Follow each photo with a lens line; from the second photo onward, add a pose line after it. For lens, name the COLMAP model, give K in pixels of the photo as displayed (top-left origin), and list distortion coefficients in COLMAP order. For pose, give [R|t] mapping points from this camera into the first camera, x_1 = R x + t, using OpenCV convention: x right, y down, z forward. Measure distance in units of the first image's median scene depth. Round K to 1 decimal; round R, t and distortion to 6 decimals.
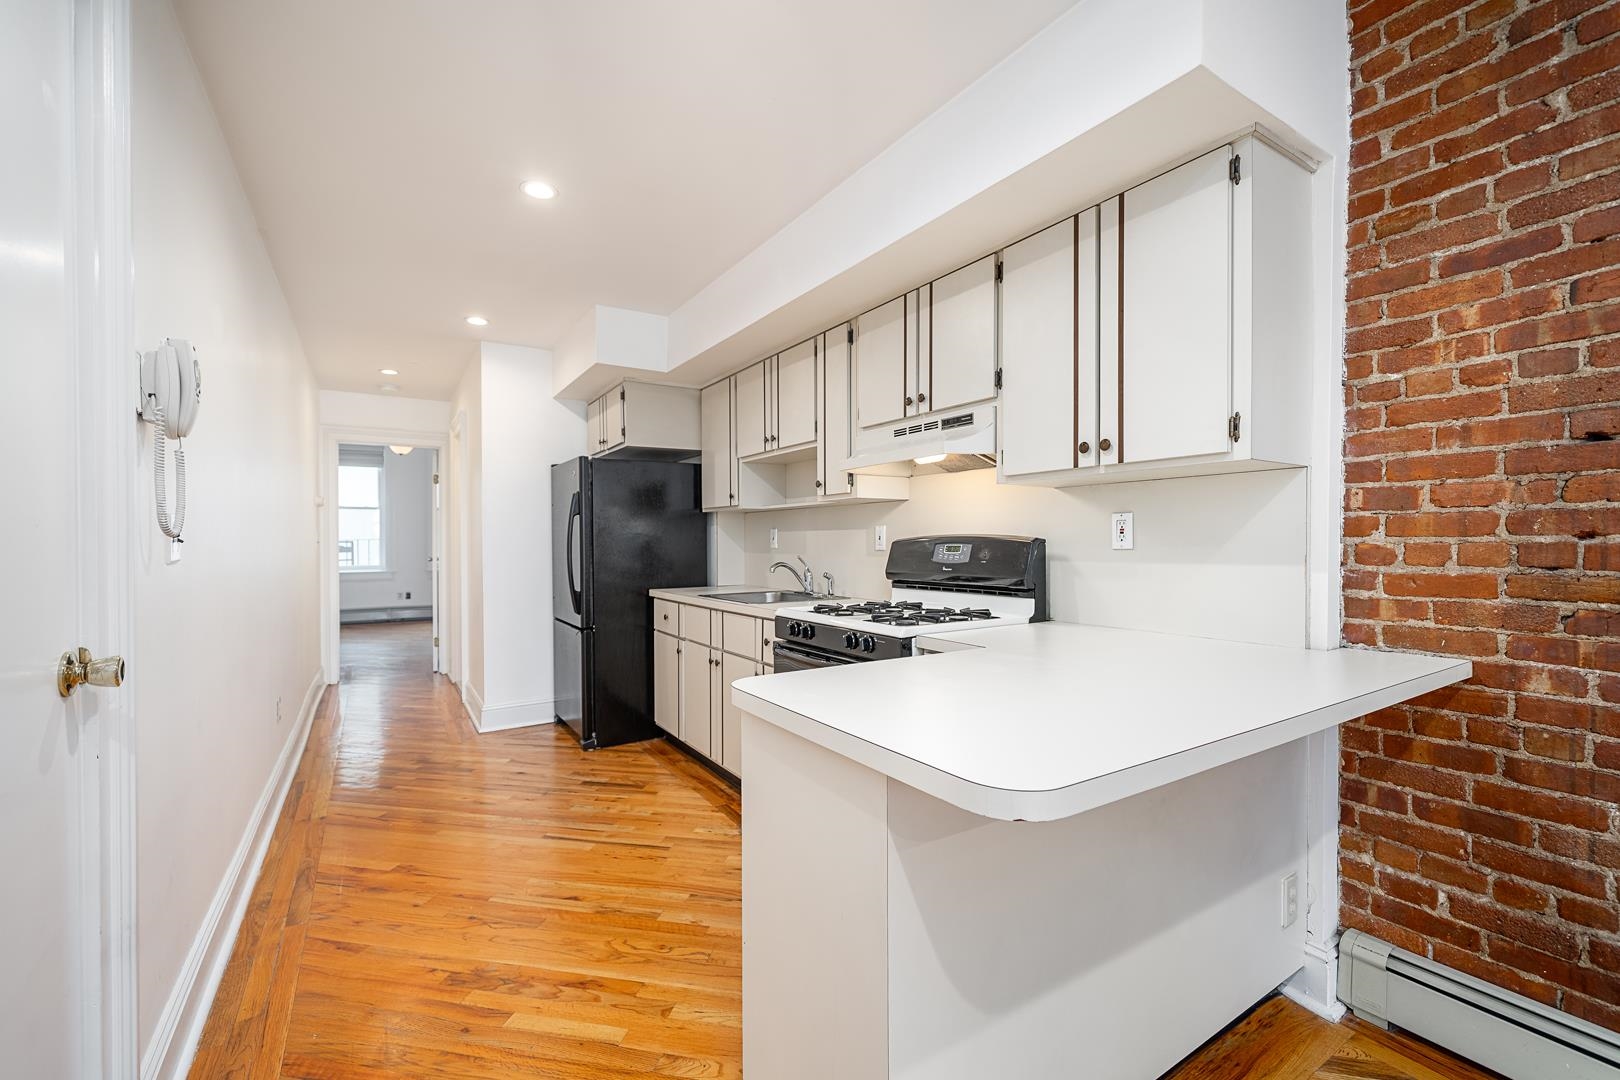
lens RADIAL K [[683.0, 0, 810.6], [0, 683.0, 549.0], [0, 0, 1]] dist [-0.000489, 0.000032]
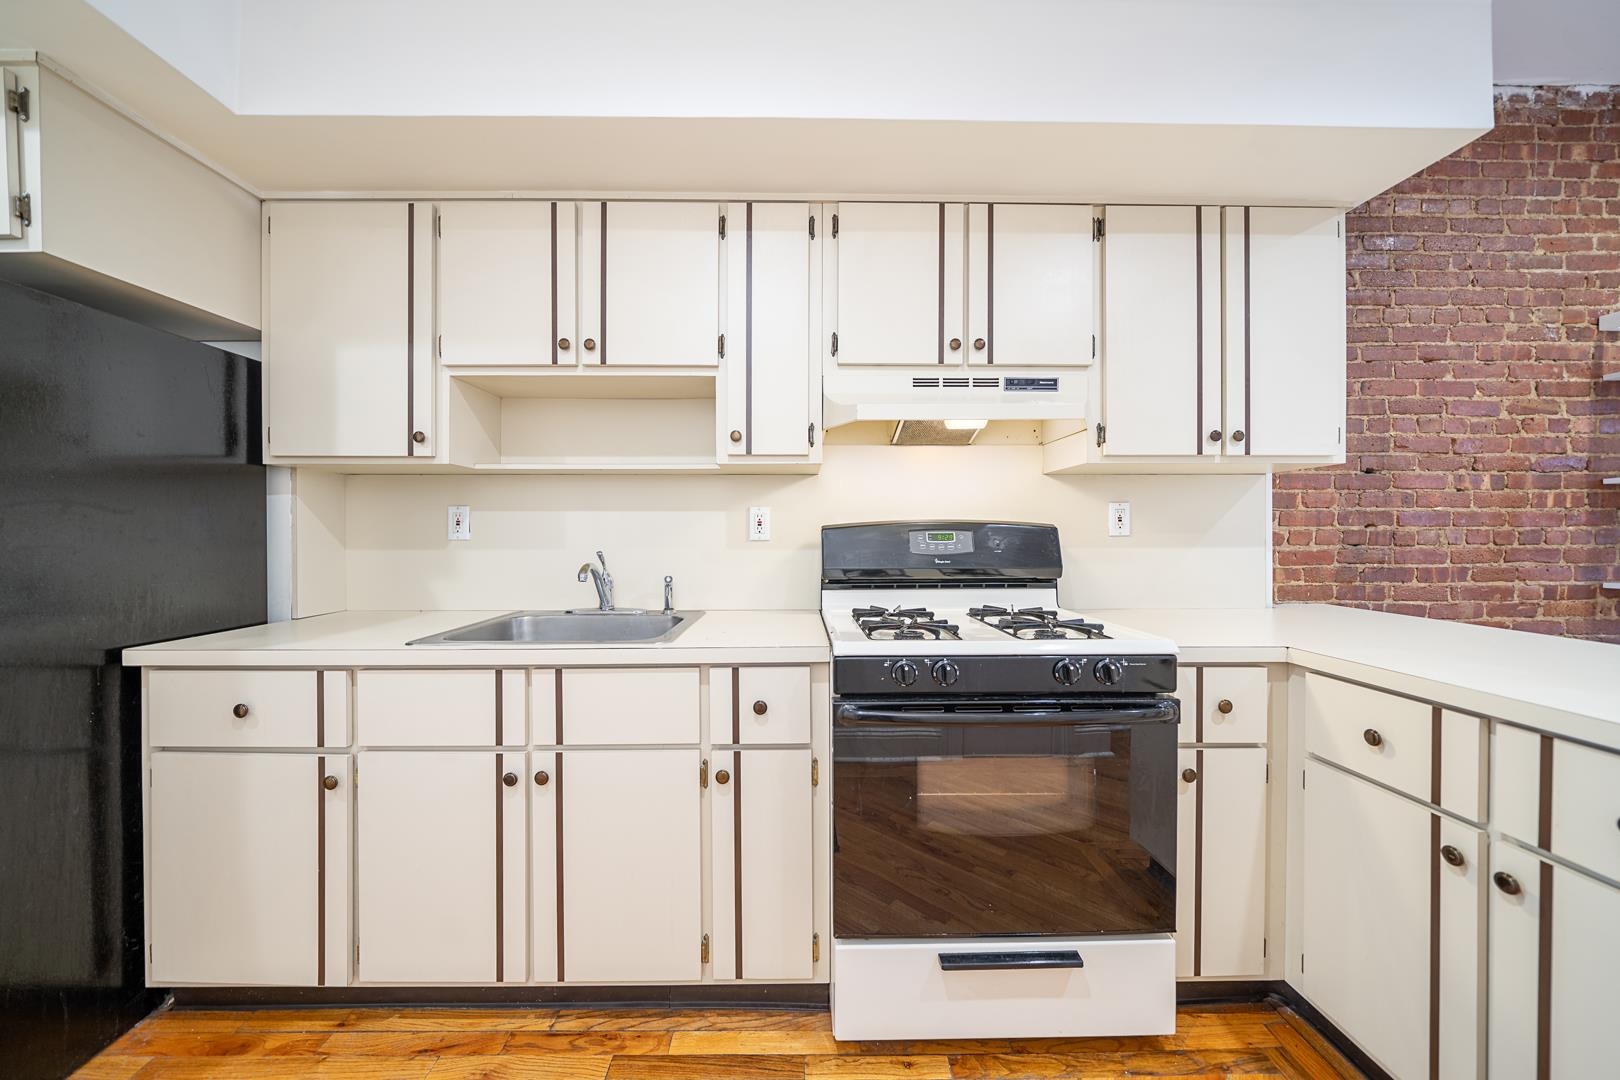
lens RADIAL K [[560.9, 0, 813.6], [0, 560.9, 538.1], [0, 0, 1]] dist [-0.006227, 0.000522]
pose [[0.527303, -0.003242, 0.849671, -0.711374], [0.008262, 0.999965, -0.001312, 0.000850], [-0.849637, 0.007711, 0.527312, 1.208699]]
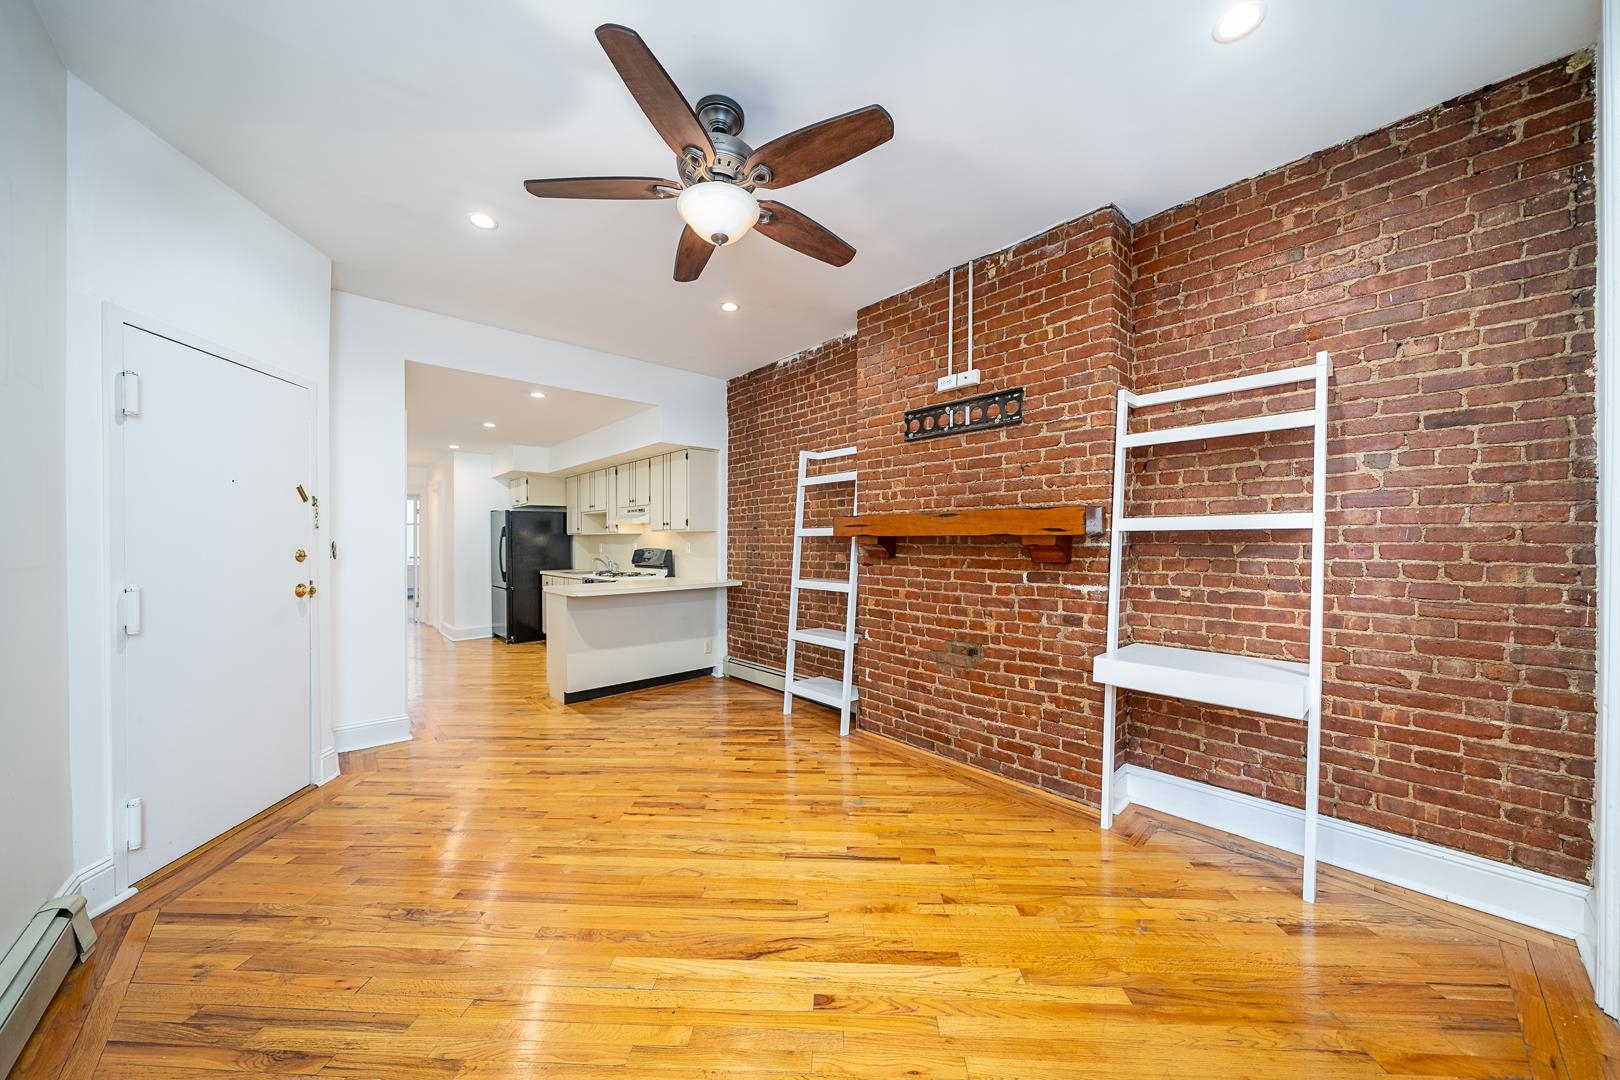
lens RADIAL K [[549.5, 0, 812.5], [0, 549.5, 547.0], [0, 0, 1]] dist [-0.006905, 0.000148]
pose [[0.983714, 0.000529, 0.179742, 0.723009], [0.000037, 0.999995, -0.003147, -0.027026], [-0.179742, 0.003103, 0.983709, -2.084640]]
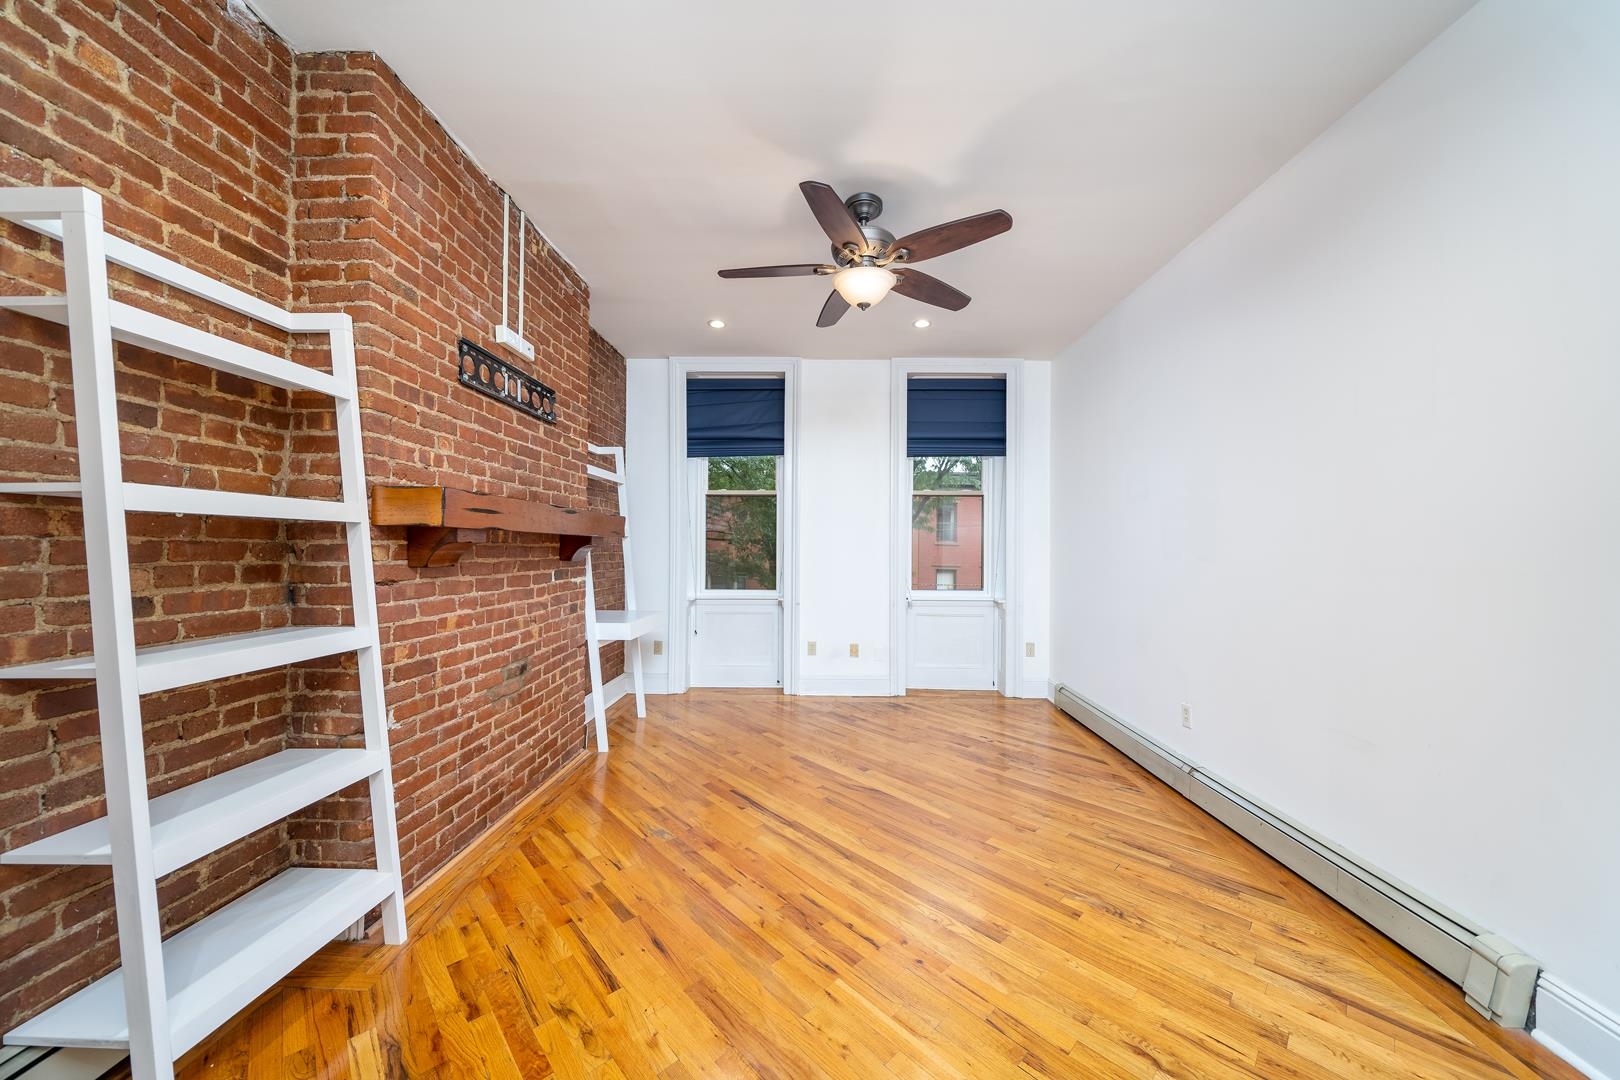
lens RADIAL K [[549.5, 0, 812.5], [0, 549.5, 547.0], [0, 0, 1]] dist [-0.006905, 0.000148]
pose [[-0.831141, -0.003577, 0.556050, 0.033082], [0.000108, 0.999978, 0.006593, -0.041784], [-0.556061, 0.005540, -0.831123, 0.387100]]
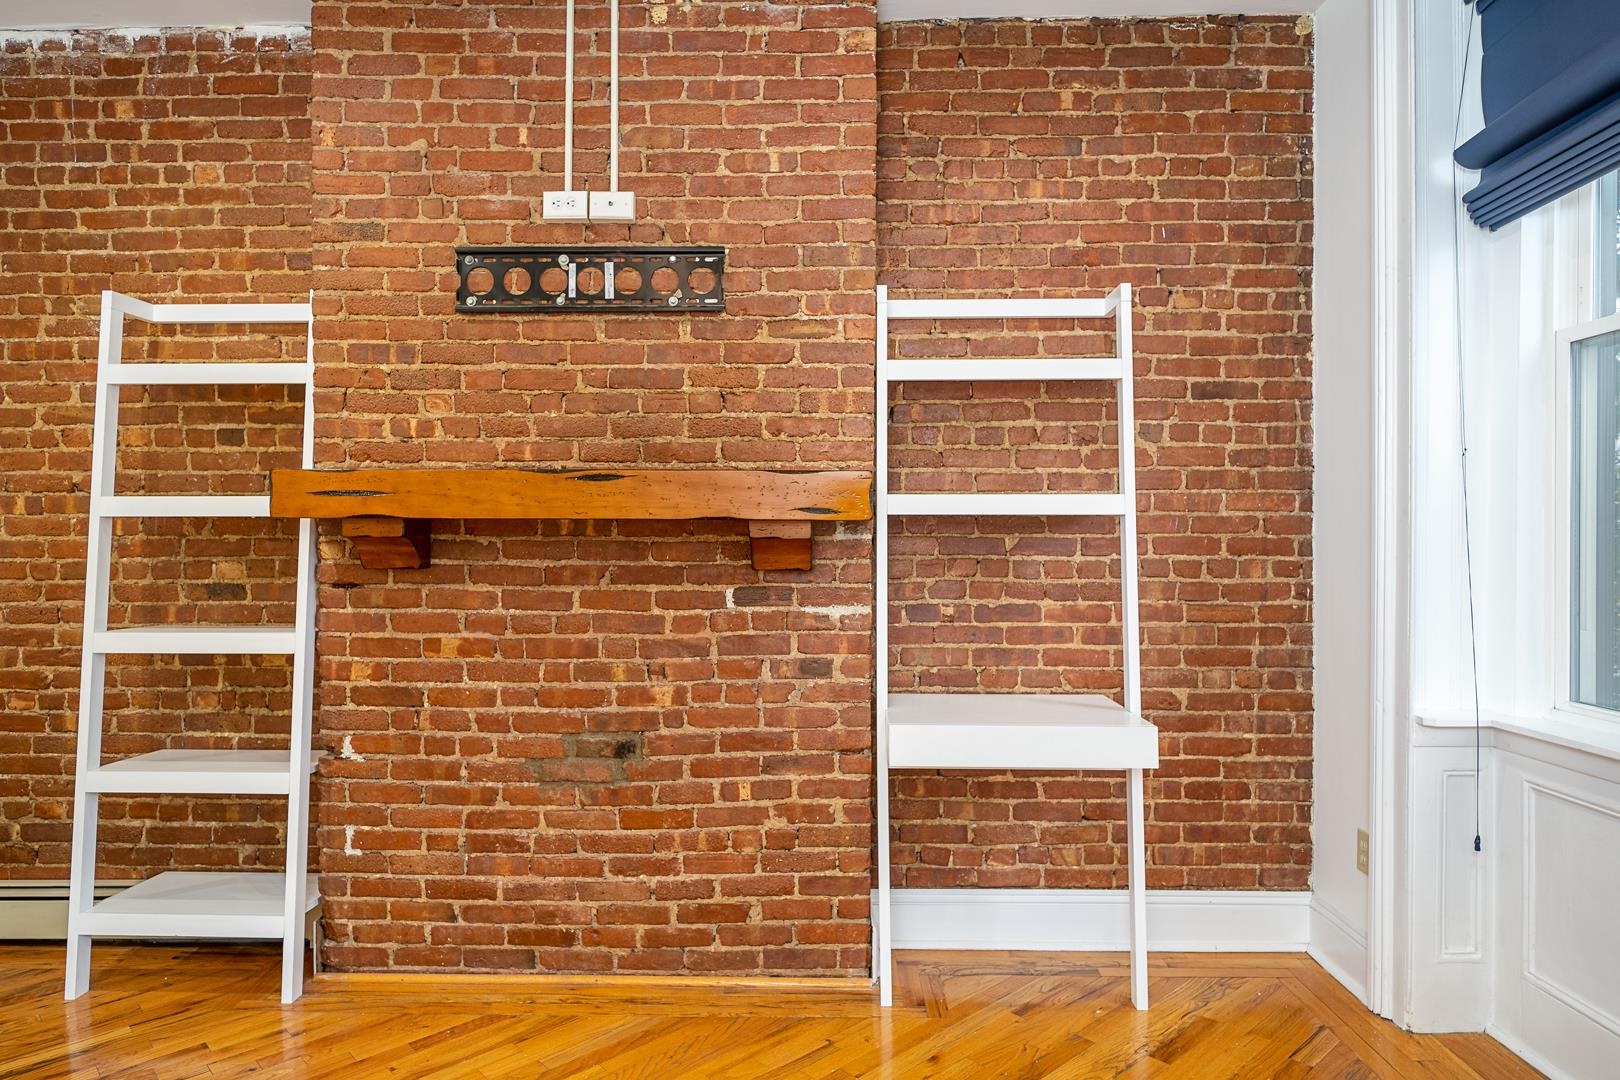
lens RADIAL K [[966.6, 0, 812.7], [0, 966.6, 548.9], [0, 0, 1]] dist [0.001953, 0.000466]
pose [[0.548607, -0.007712, 0.836044, 0.397638], [0.008138, 0.999959, 0.003884, -0.025348], [-0.836040, 0.004673, 0.548648, -1.561391]]
